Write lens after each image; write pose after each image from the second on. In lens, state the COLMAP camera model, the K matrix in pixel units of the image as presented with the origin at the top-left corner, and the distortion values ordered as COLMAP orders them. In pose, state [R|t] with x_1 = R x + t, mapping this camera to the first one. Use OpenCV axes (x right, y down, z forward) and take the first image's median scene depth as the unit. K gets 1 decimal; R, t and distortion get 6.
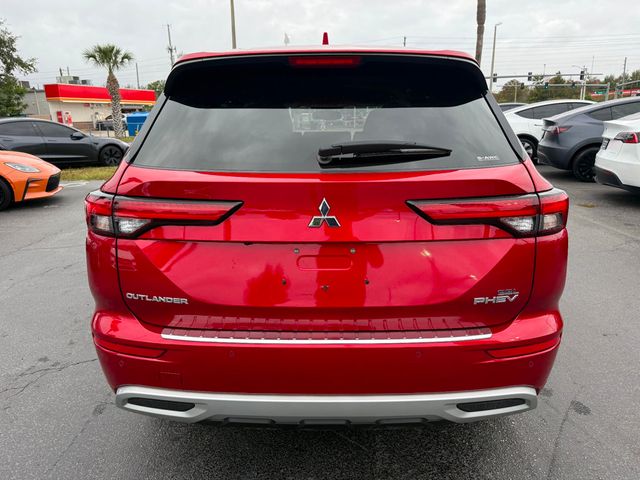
lens RADIAL K [[443.2, 0, 320.0], [0, 443.2, 240.0], [0, 0, 1]] dist [-0.002222, -0.037584]
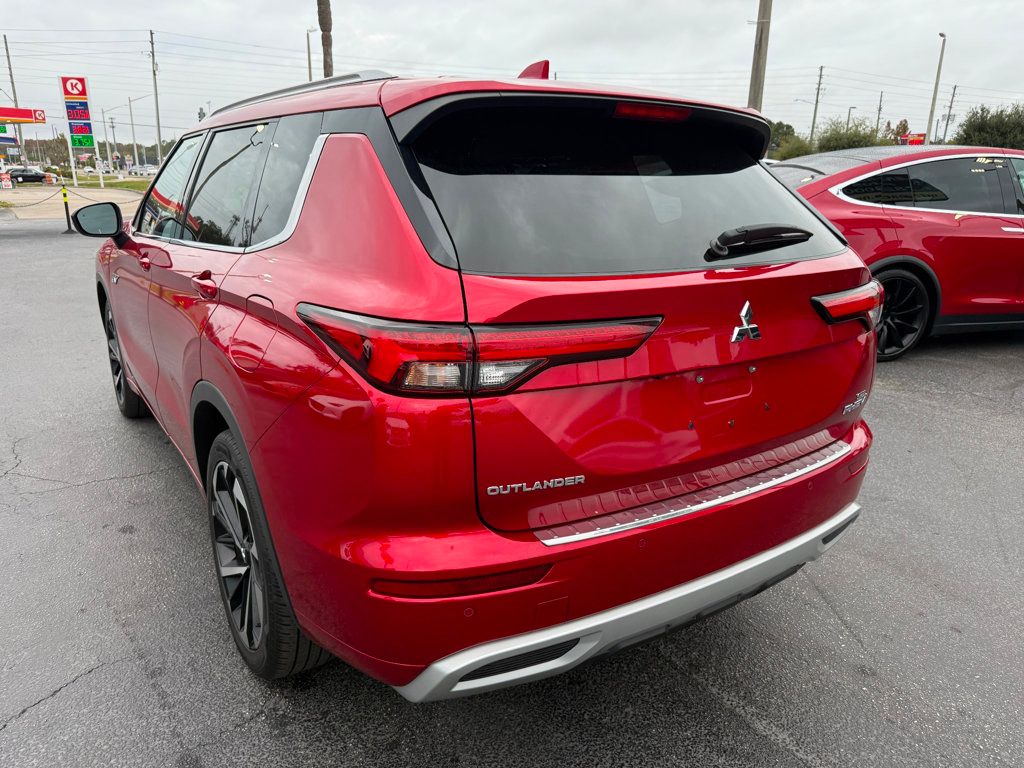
lens RADIAL K [[709.1, 0, 512.0], [0, 709.1, 384.0], [0, 0, 1]] dist [-0.002222, -0.037584]
pose [[0.853029, -0.135025, 0.504093, -0.881293], [0.127464, 0.990600, 0.049644, -0.062048], [-0.506058, 0.021906, 0.862221, 0.157474]]
